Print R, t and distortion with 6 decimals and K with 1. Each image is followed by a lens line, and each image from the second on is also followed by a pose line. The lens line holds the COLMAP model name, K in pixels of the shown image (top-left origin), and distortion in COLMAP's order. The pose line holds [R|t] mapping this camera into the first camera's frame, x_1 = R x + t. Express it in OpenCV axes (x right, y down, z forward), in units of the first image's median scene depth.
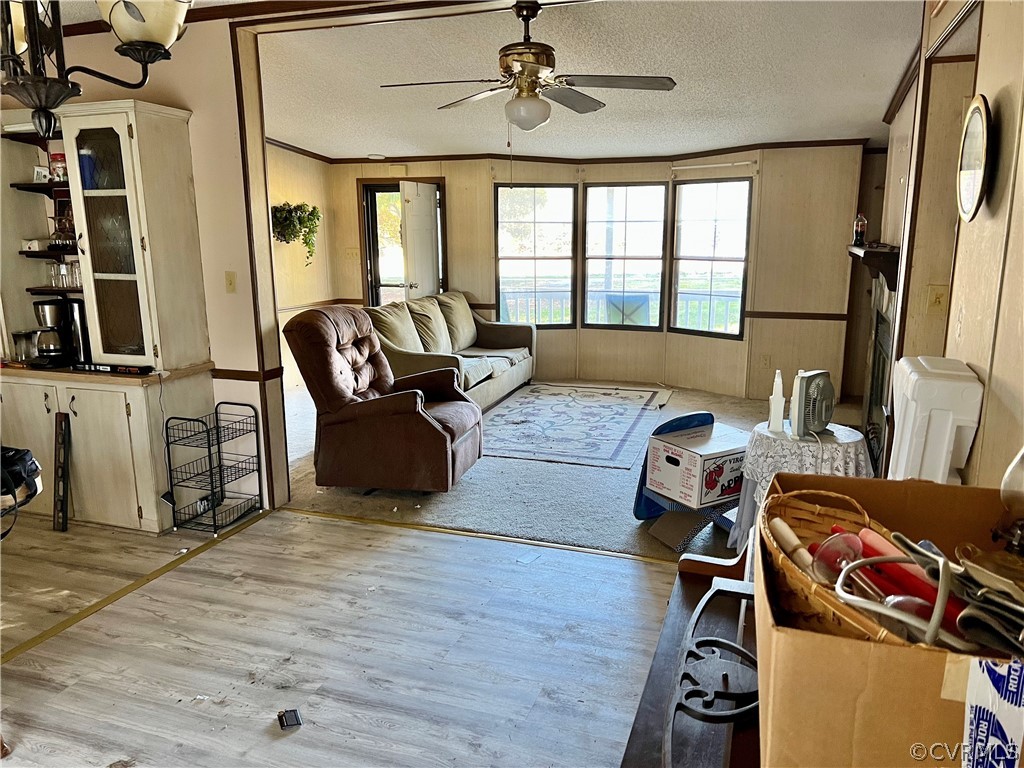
lens RADIAL K [[754.4, 0, 510.9], [0, 754.4, 387.3], [0, 0, 1]] dist [0.005724, -0.007786]
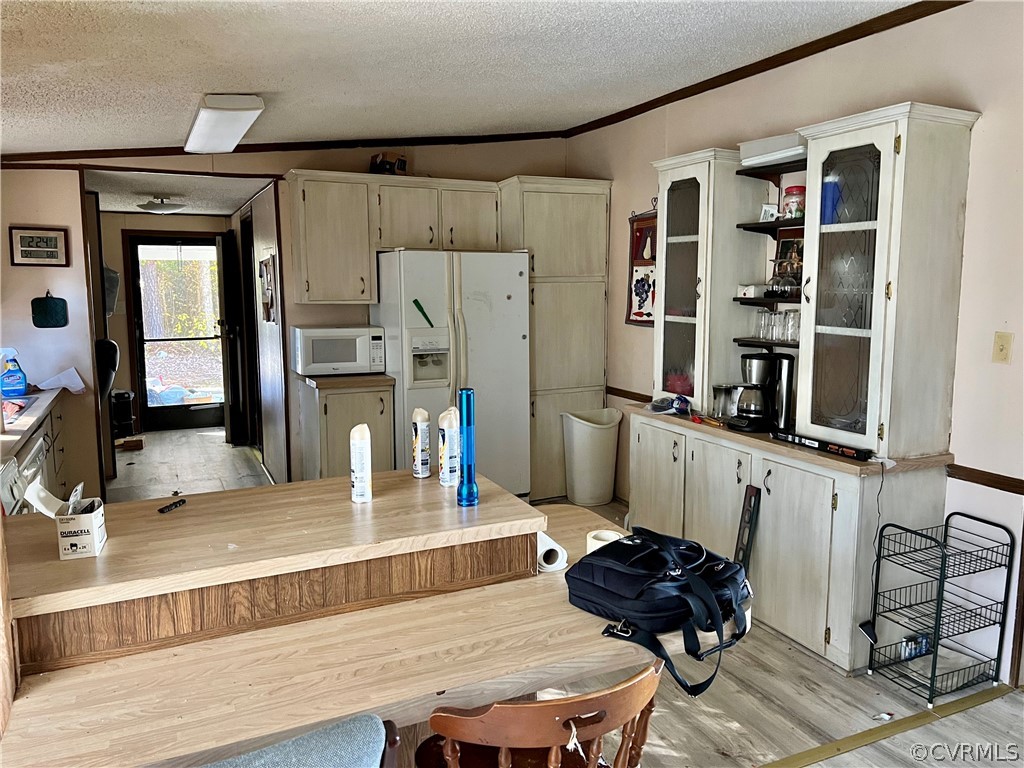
lens RADIAL K [[754.4, 0, 510.9], [0, 754.4, 387.3], [0, 0, 1]] dist [0.005724, -0.007786]
pose [[0.688365, 0.106002, -0.717577, -0.185568], [-0.154412, 0.988004, -0.002176, -0.032504], [0.708739, 0.112301, 0.696475, 0.203871]]
